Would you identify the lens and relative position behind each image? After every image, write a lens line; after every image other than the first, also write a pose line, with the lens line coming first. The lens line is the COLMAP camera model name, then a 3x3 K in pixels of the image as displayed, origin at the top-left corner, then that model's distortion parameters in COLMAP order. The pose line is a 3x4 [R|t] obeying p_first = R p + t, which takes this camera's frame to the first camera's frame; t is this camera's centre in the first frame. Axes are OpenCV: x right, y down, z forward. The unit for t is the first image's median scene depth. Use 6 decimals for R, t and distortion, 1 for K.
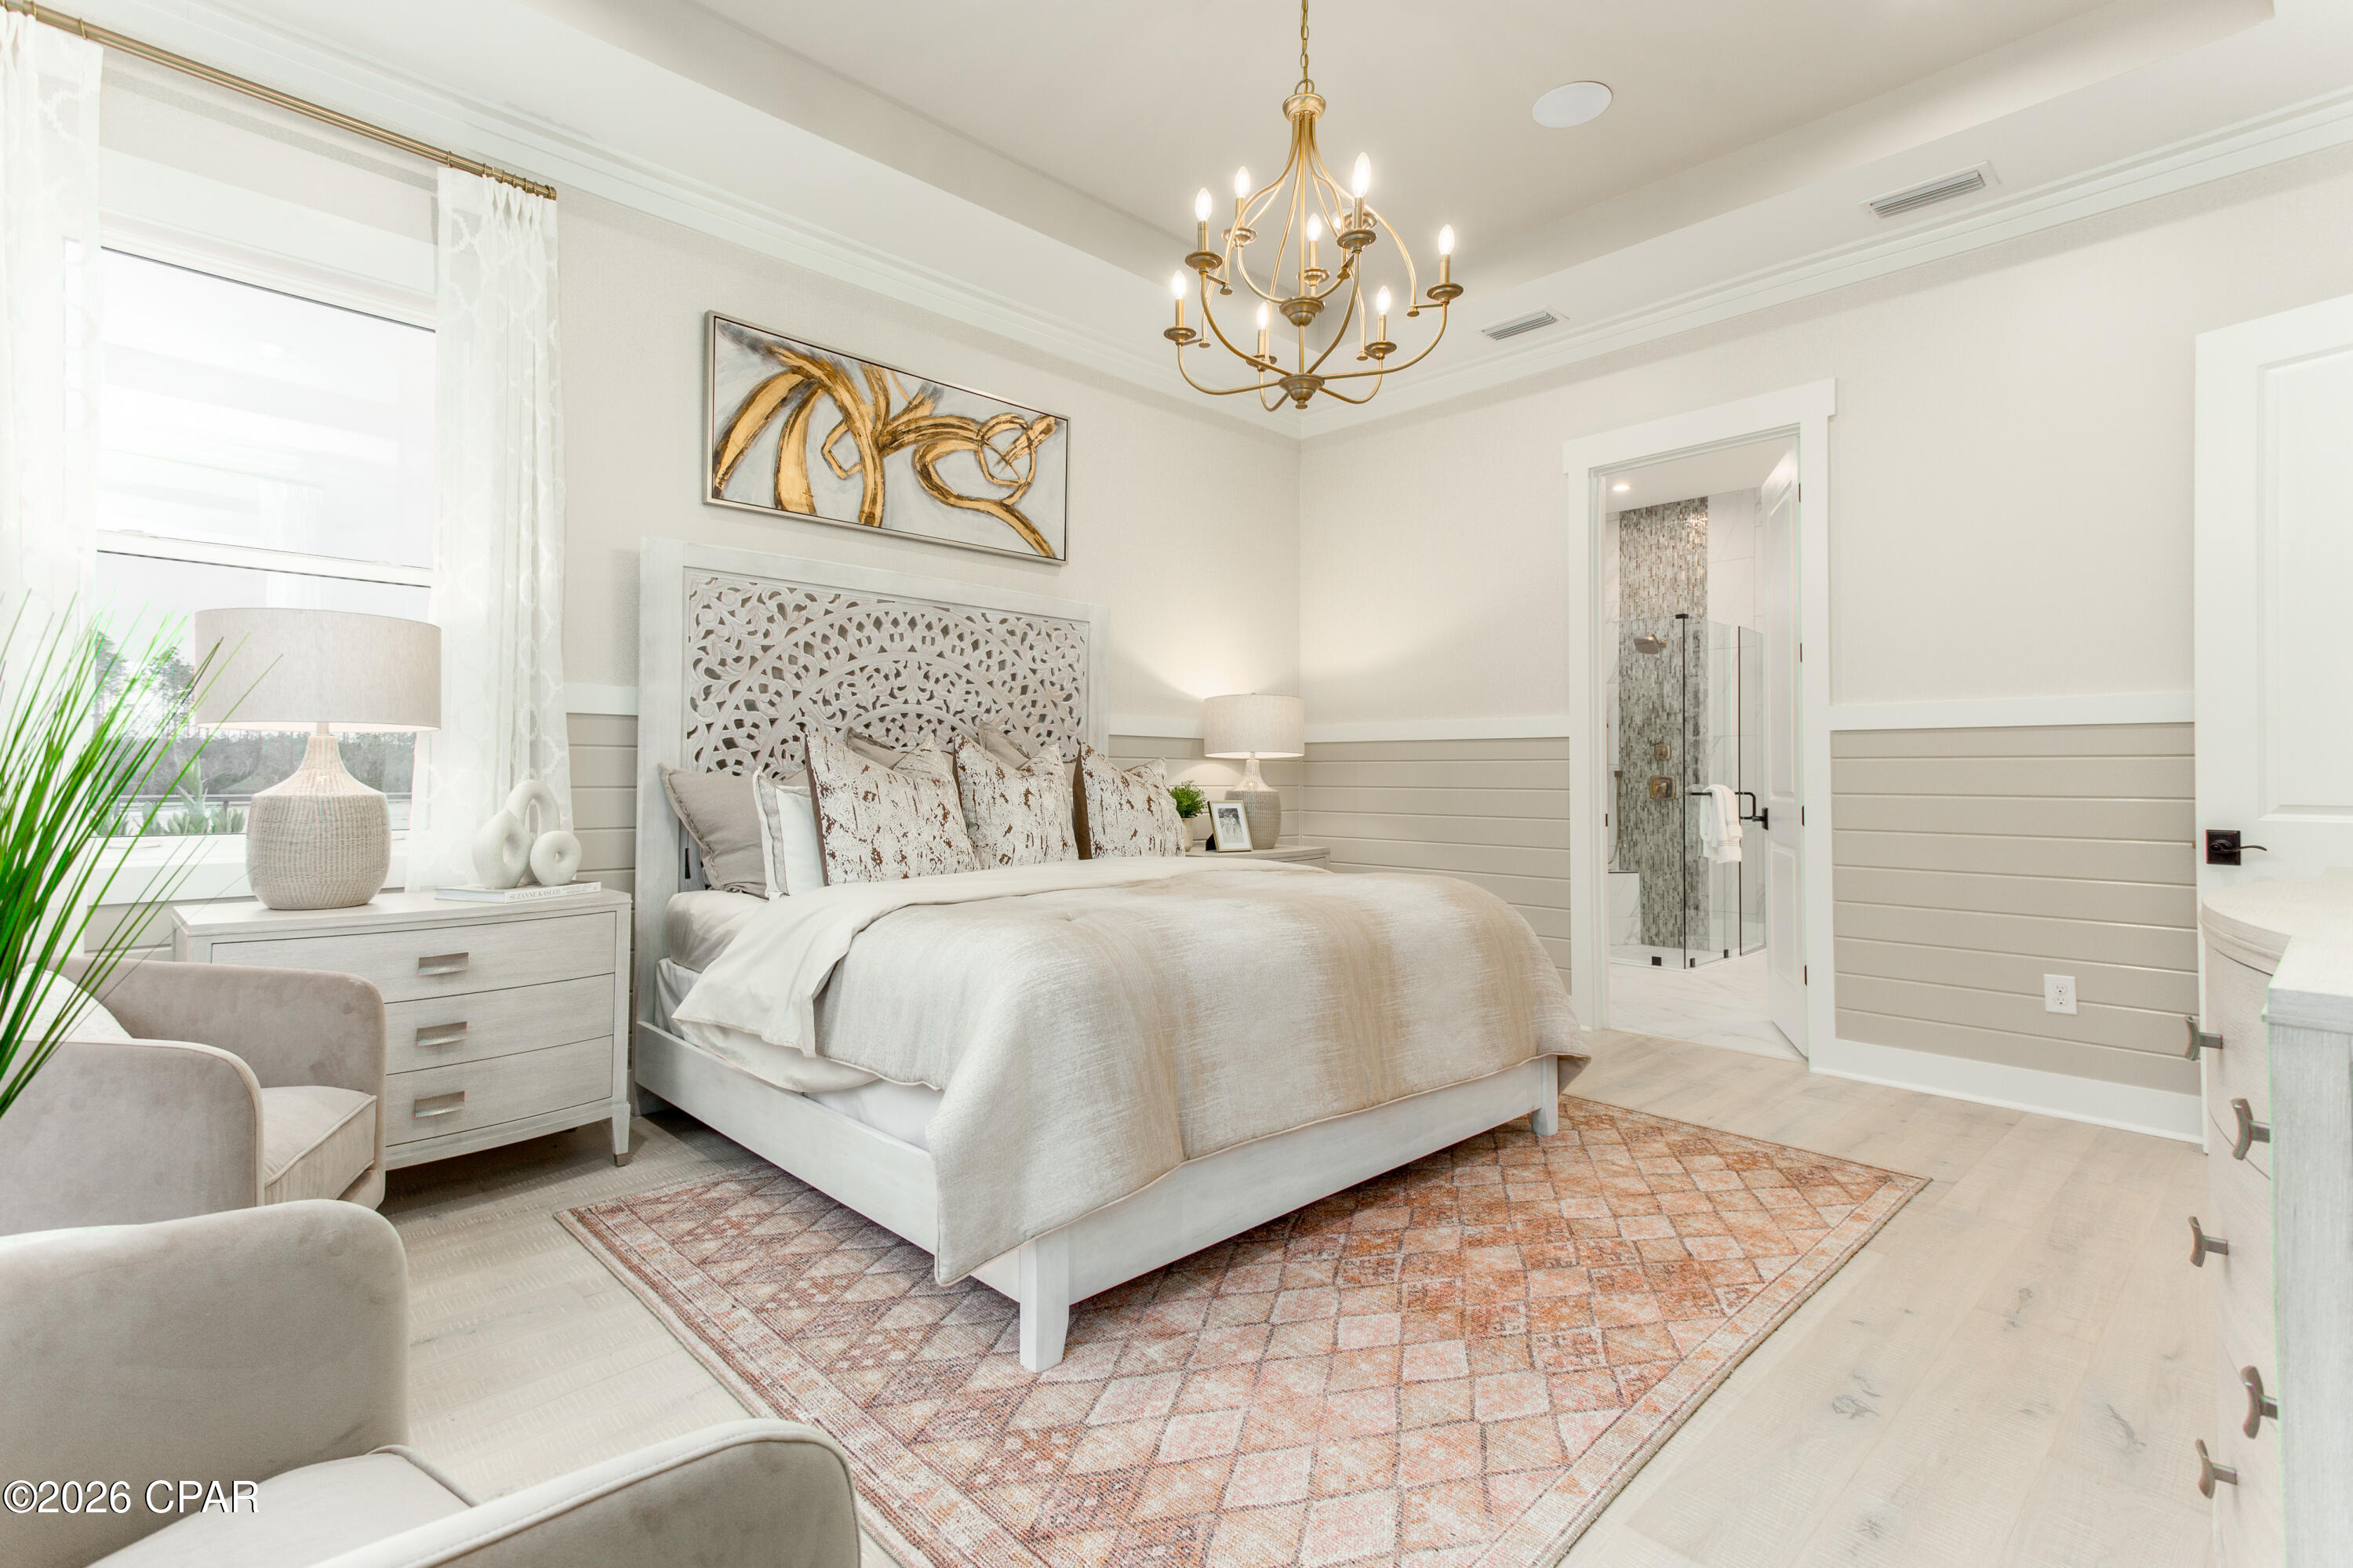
lens RADIAL K [[1105.0, 0, 1166.5], [0, 1105.0, 776.1], [0, 0, 1]] dist [0.025079, 0.000200]
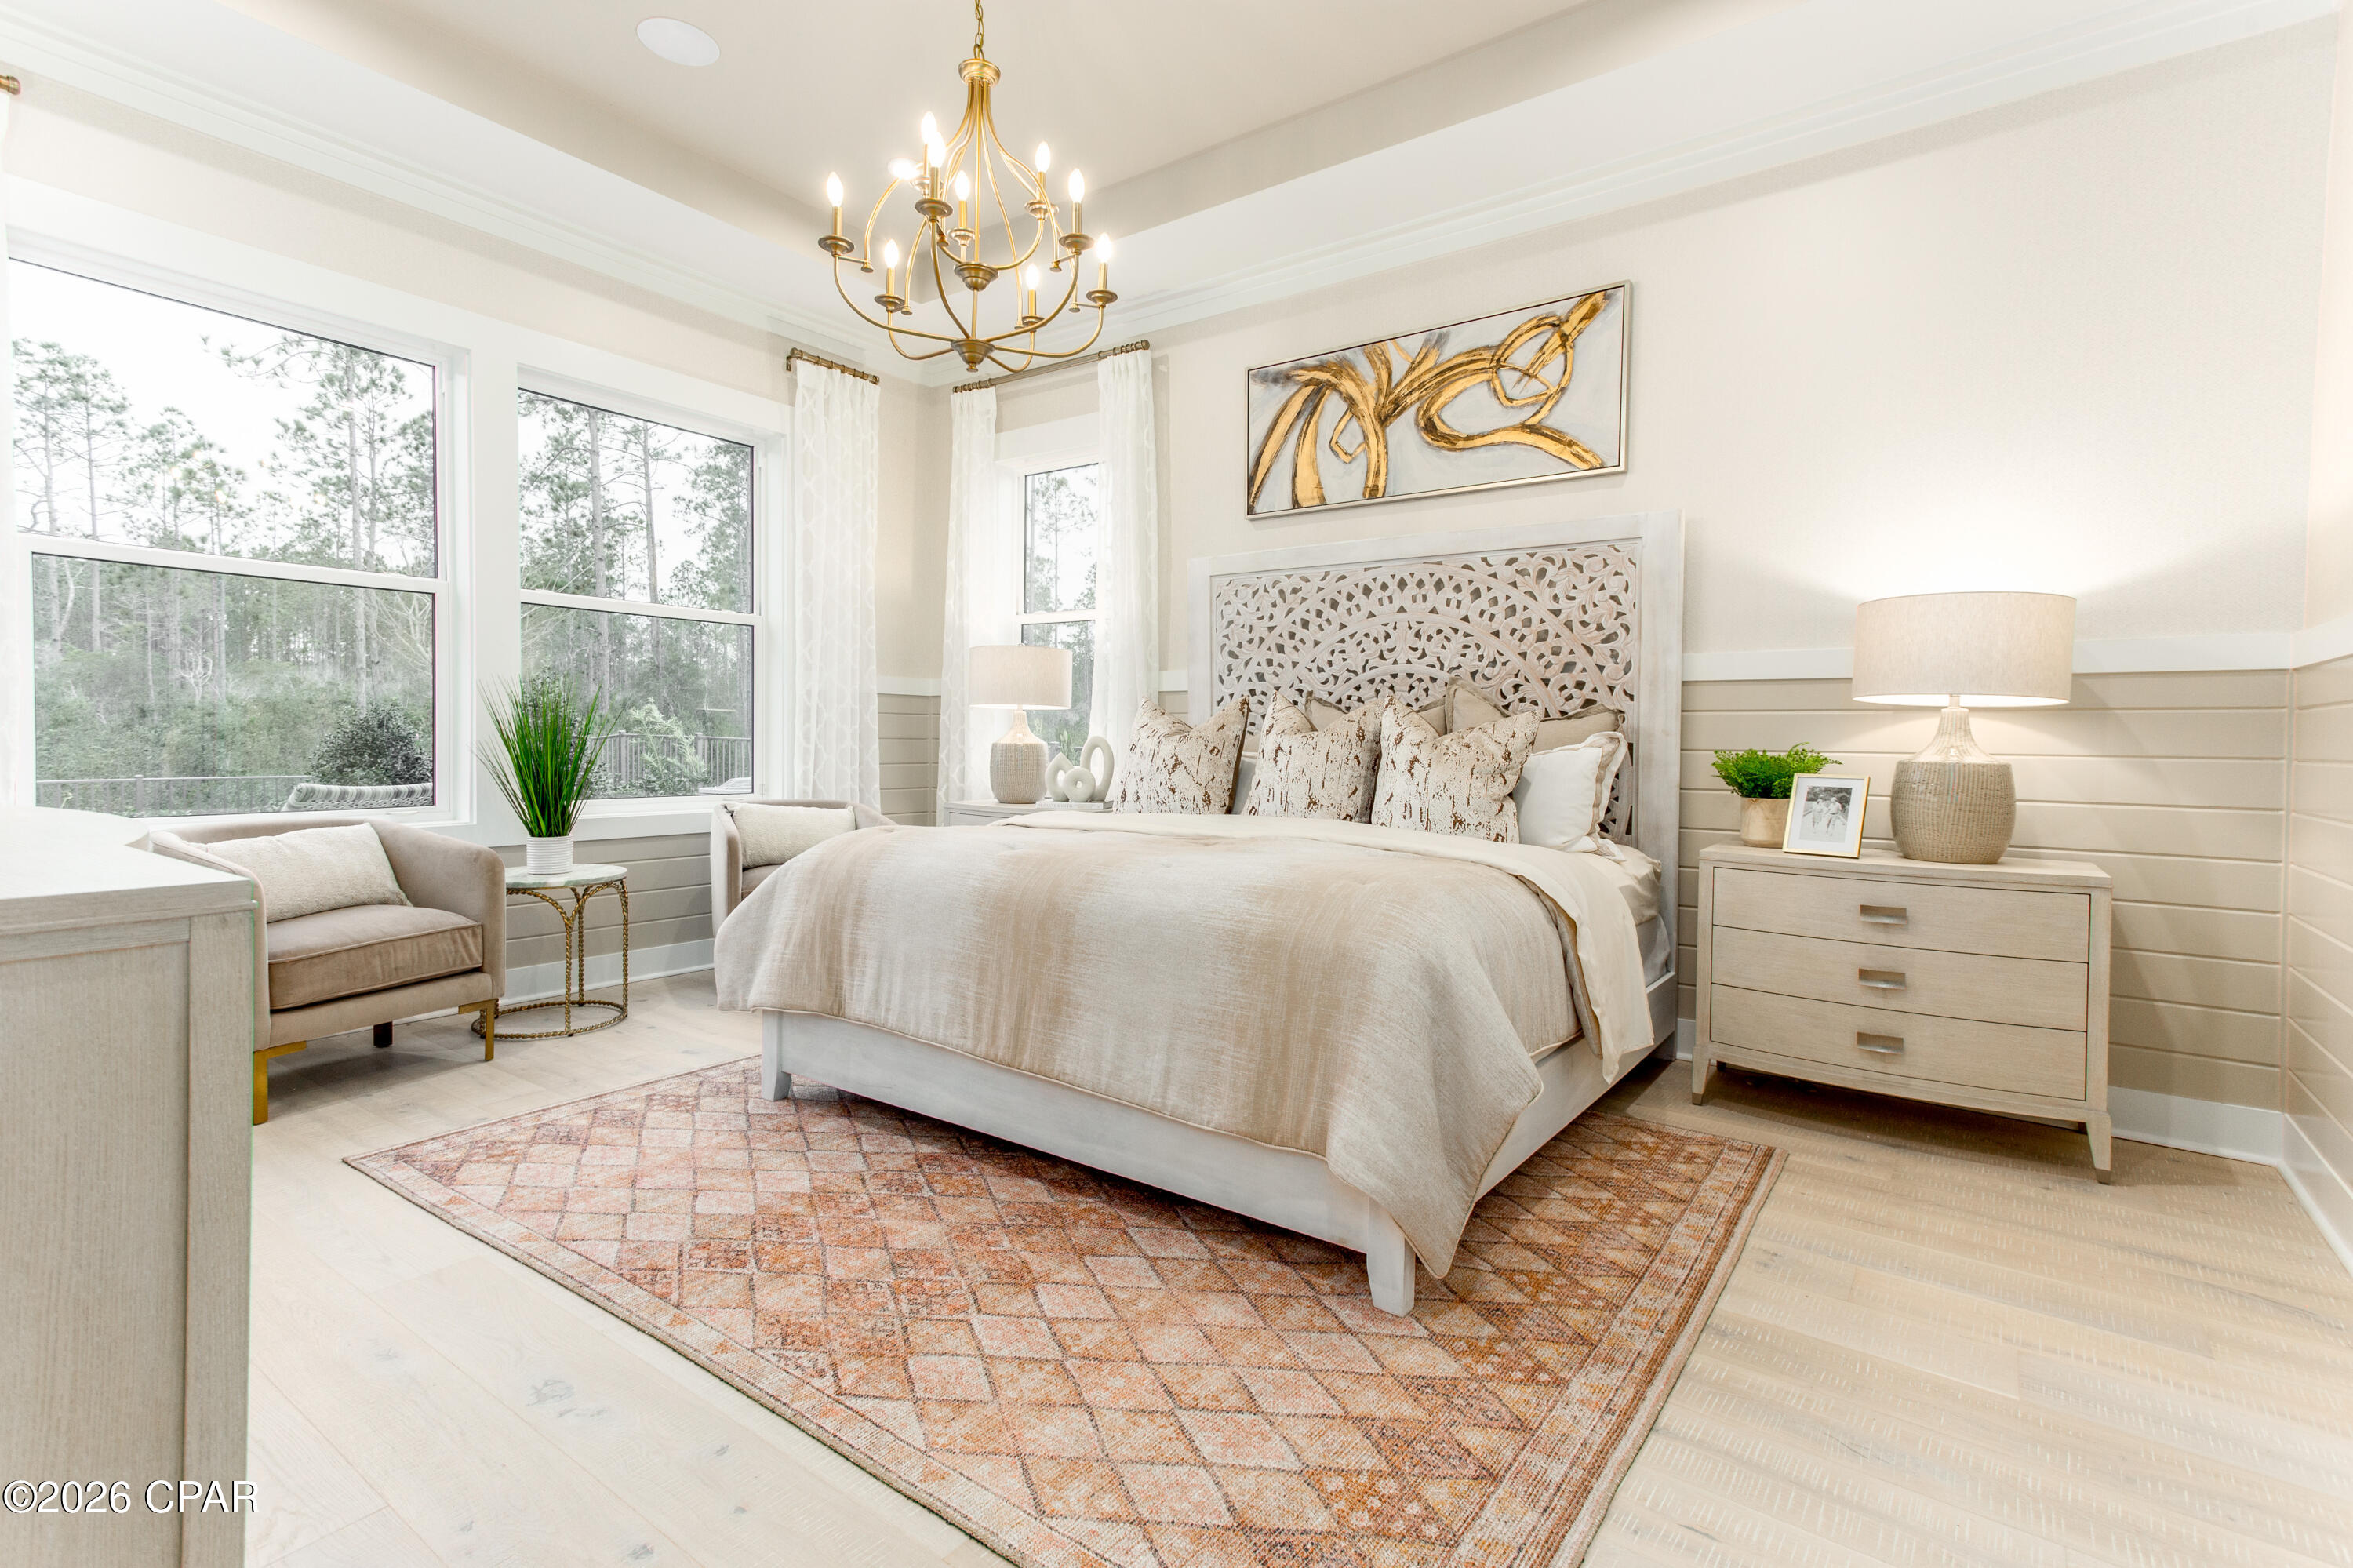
lens RADIAL K [[1105.0, 0, 1167.9], [0, 1105.0, 774.4], [0, 0, 1]] dist [0.025079, 0.000200]
pose [[0.170637, 0.030323, -0.984867, 0.748168], [-0.011727, 0.999518, 0.028742, 0.009148], [0.985264, 0.006645, 0.170910, 0.629815]]
